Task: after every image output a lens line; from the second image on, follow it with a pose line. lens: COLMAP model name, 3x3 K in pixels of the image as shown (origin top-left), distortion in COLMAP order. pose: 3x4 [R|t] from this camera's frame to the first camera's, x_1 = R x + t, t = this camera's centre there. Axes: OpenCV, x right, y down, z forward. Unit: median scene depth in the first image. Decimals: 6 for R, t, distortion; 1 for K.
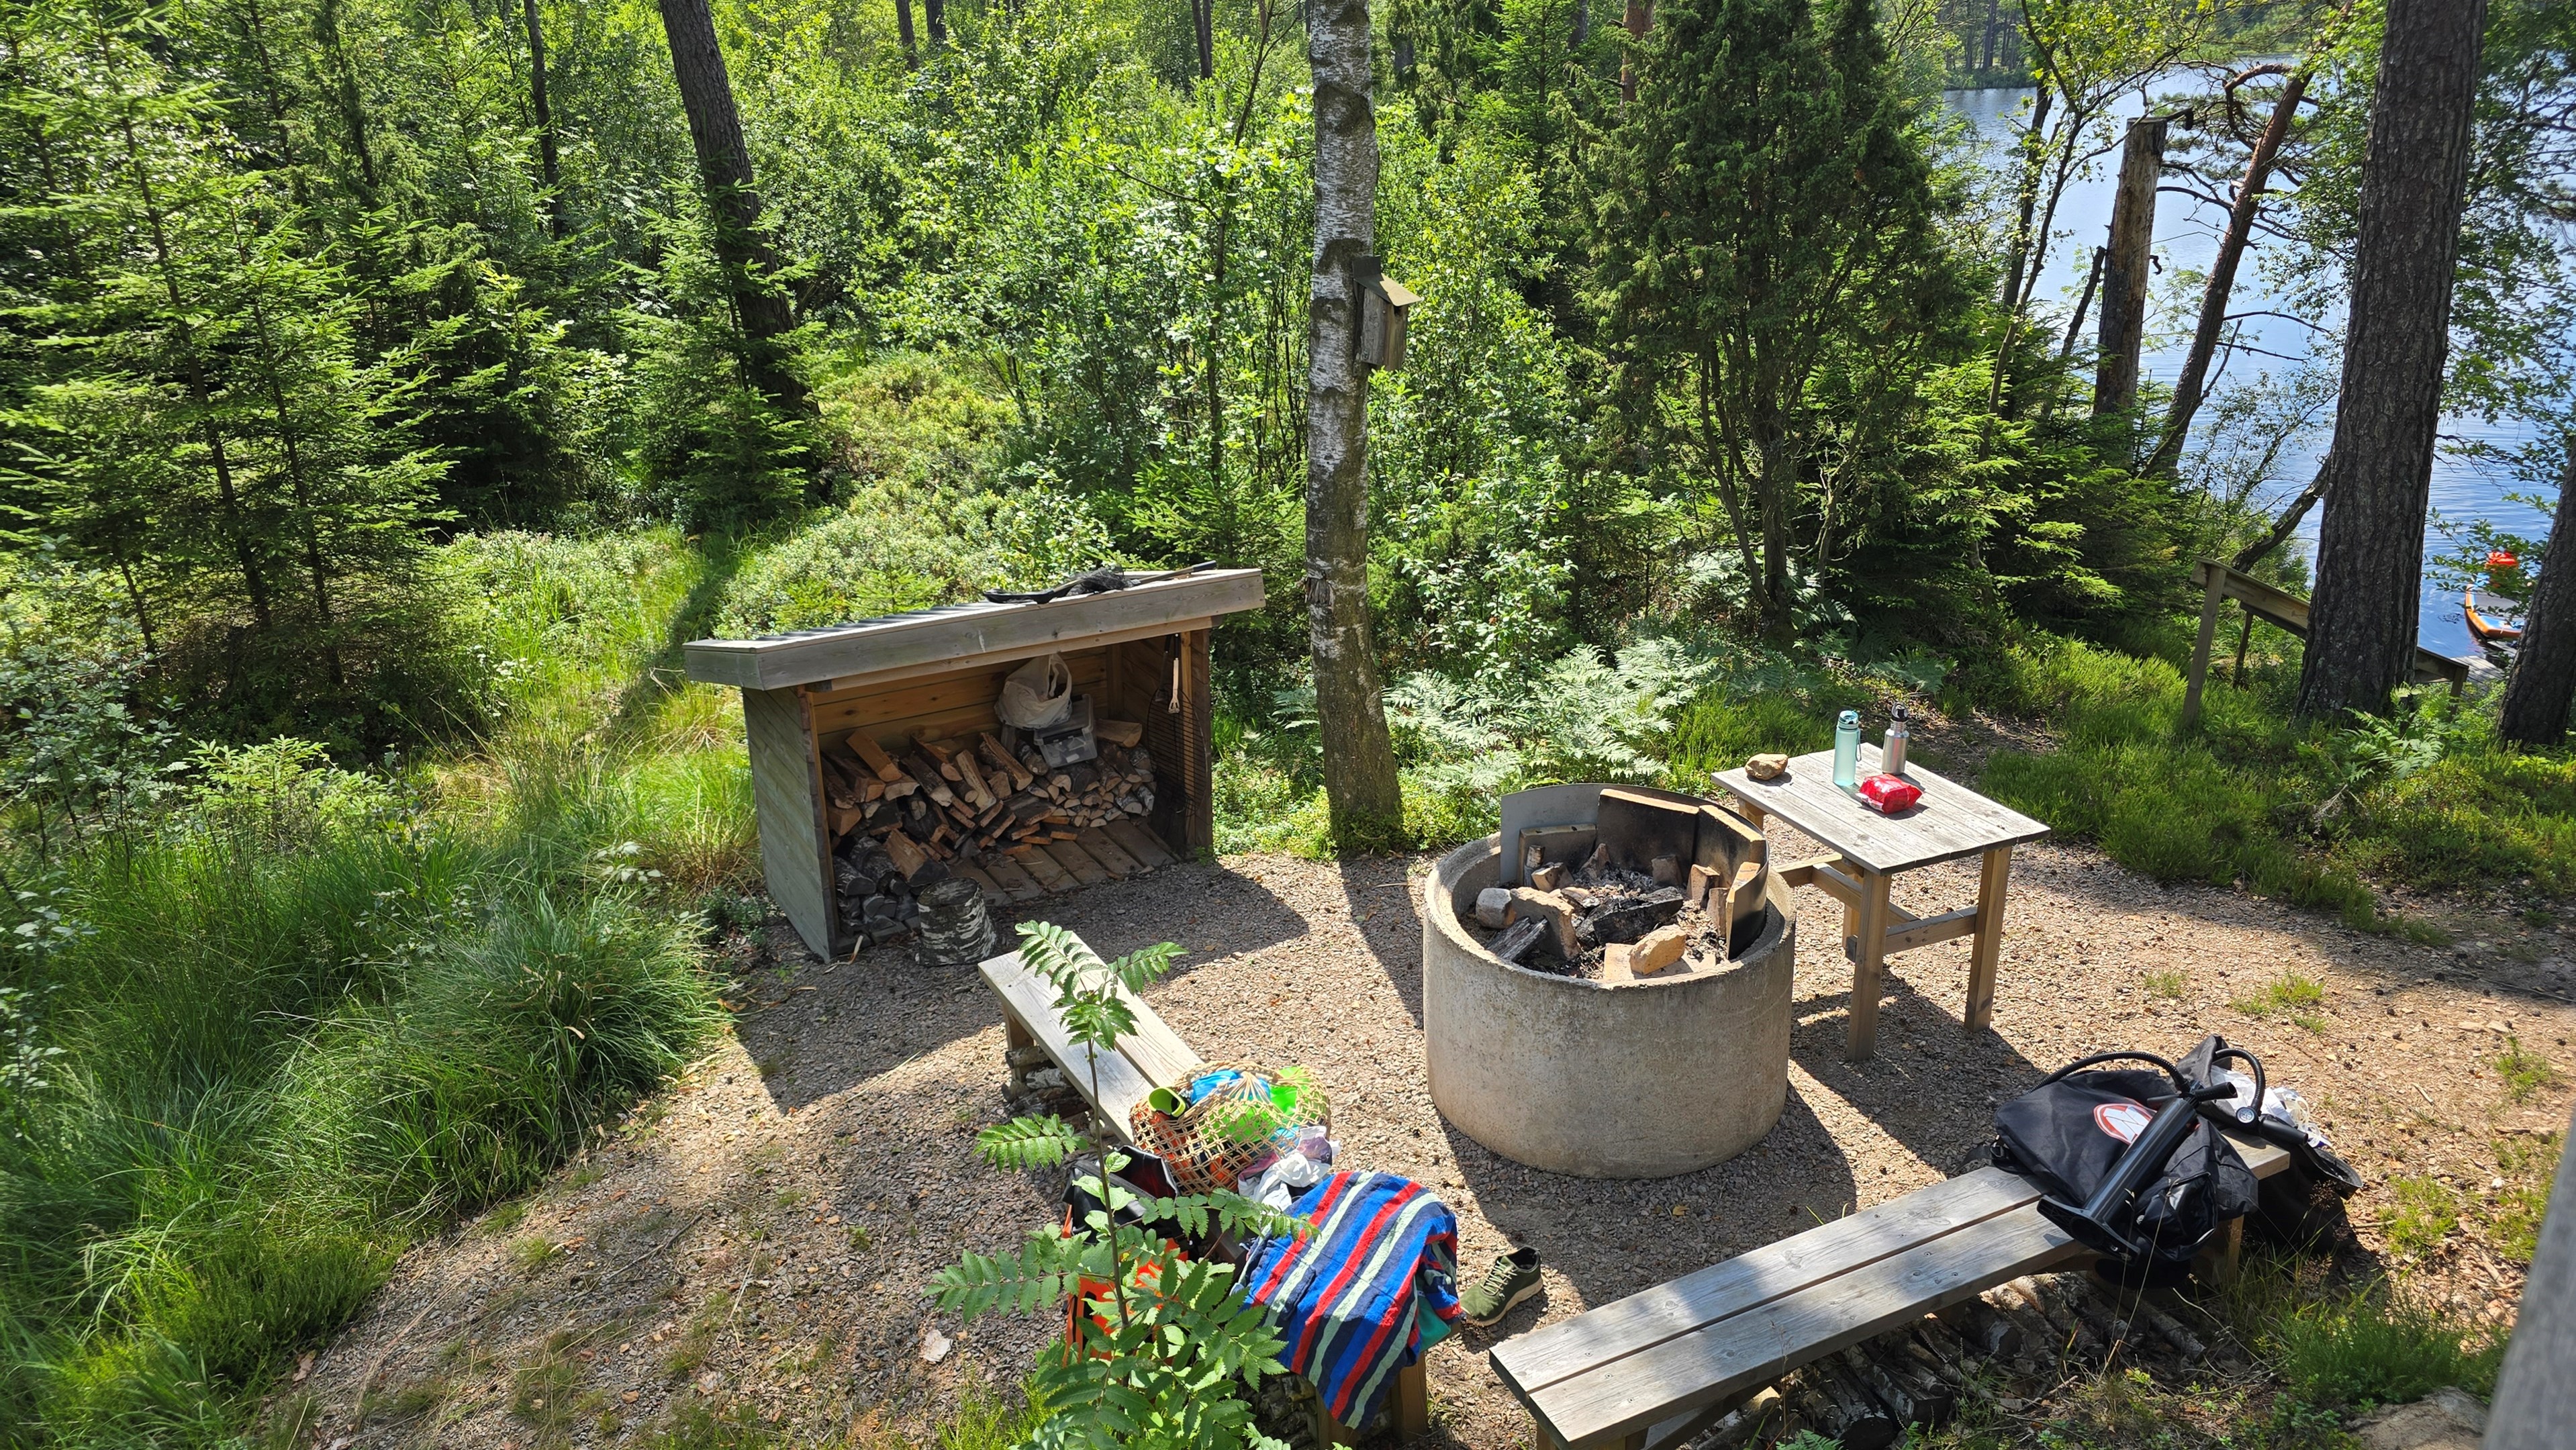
lens RADIAL K [[1752.6, 0, 1329.0], [0, 1752.6, 723.3], [0, 0, 1]] dist [0.056063, -0.066417]
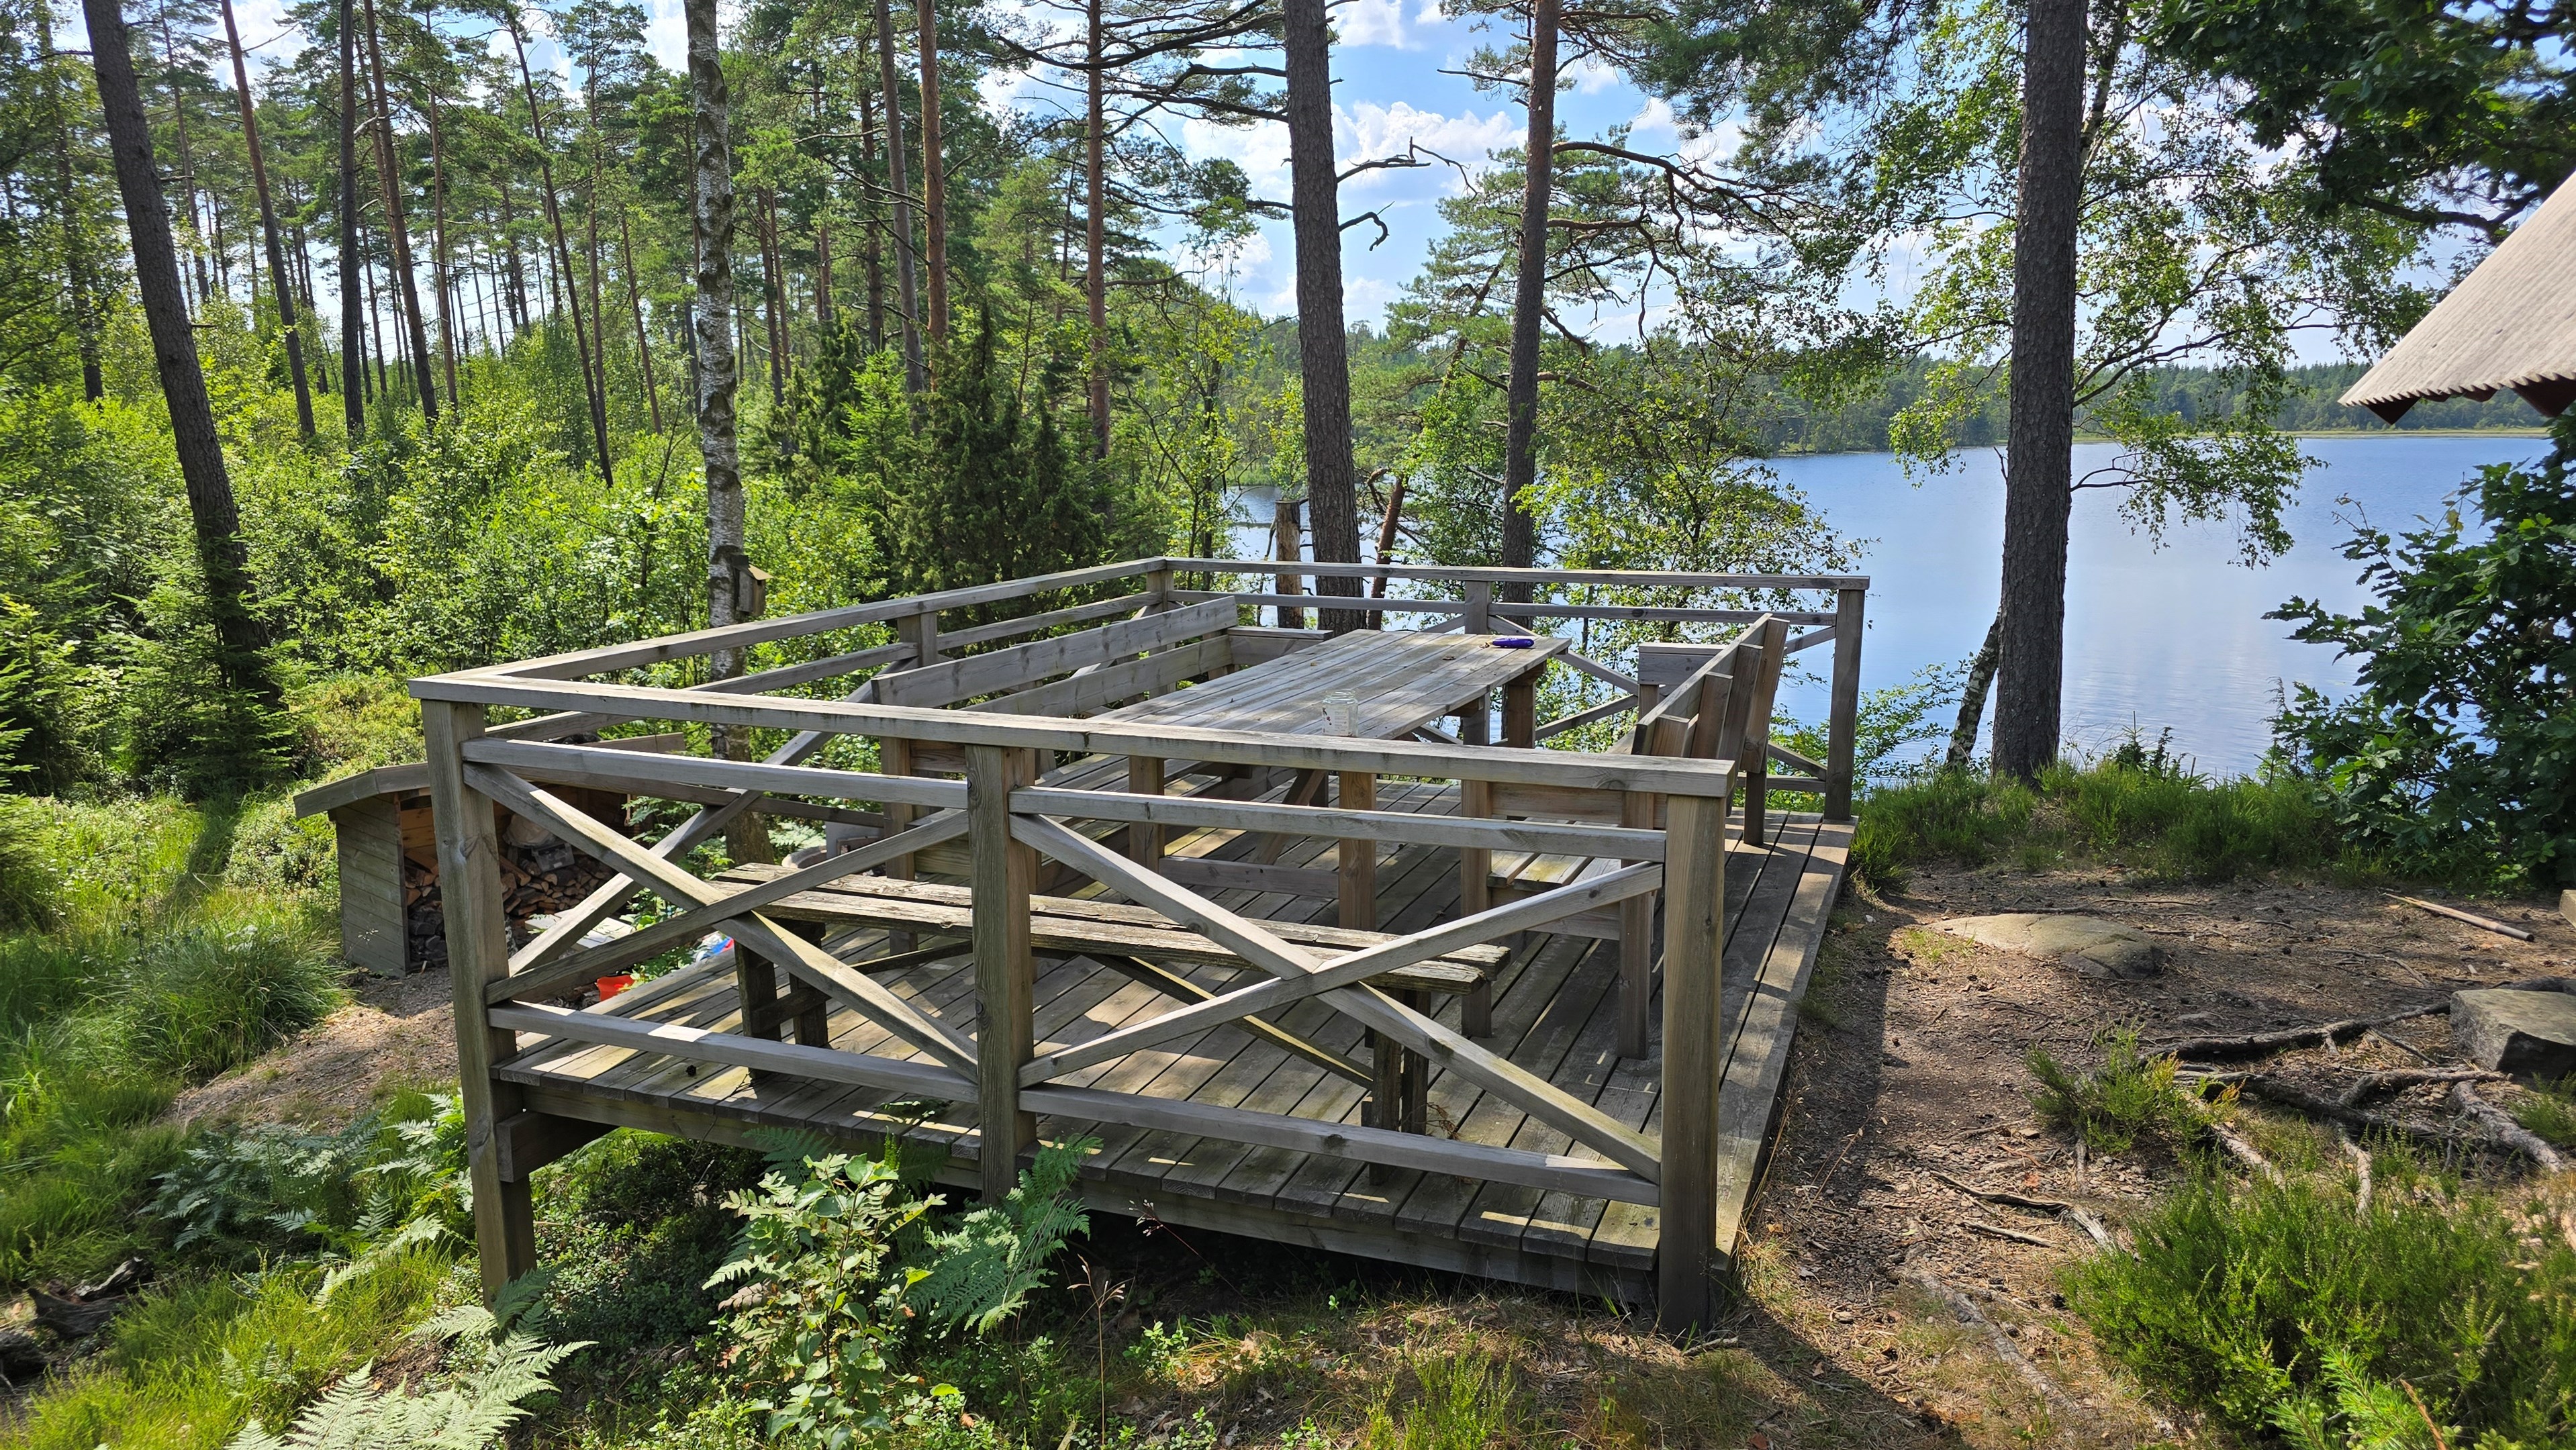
lens RADIAL K [[1752.6, 0, 1329.0], [0, 1752.6, 723.3], [0, 0, 1]] dist [0.056063, -0.066417]
pose [[0.946668, -0.034663, 0.320341, 0.003826], [0.099640, 0.976959, -0.188742, 0.158117], [-0.306418, 0.210595, 0.928309, -0.431480]]
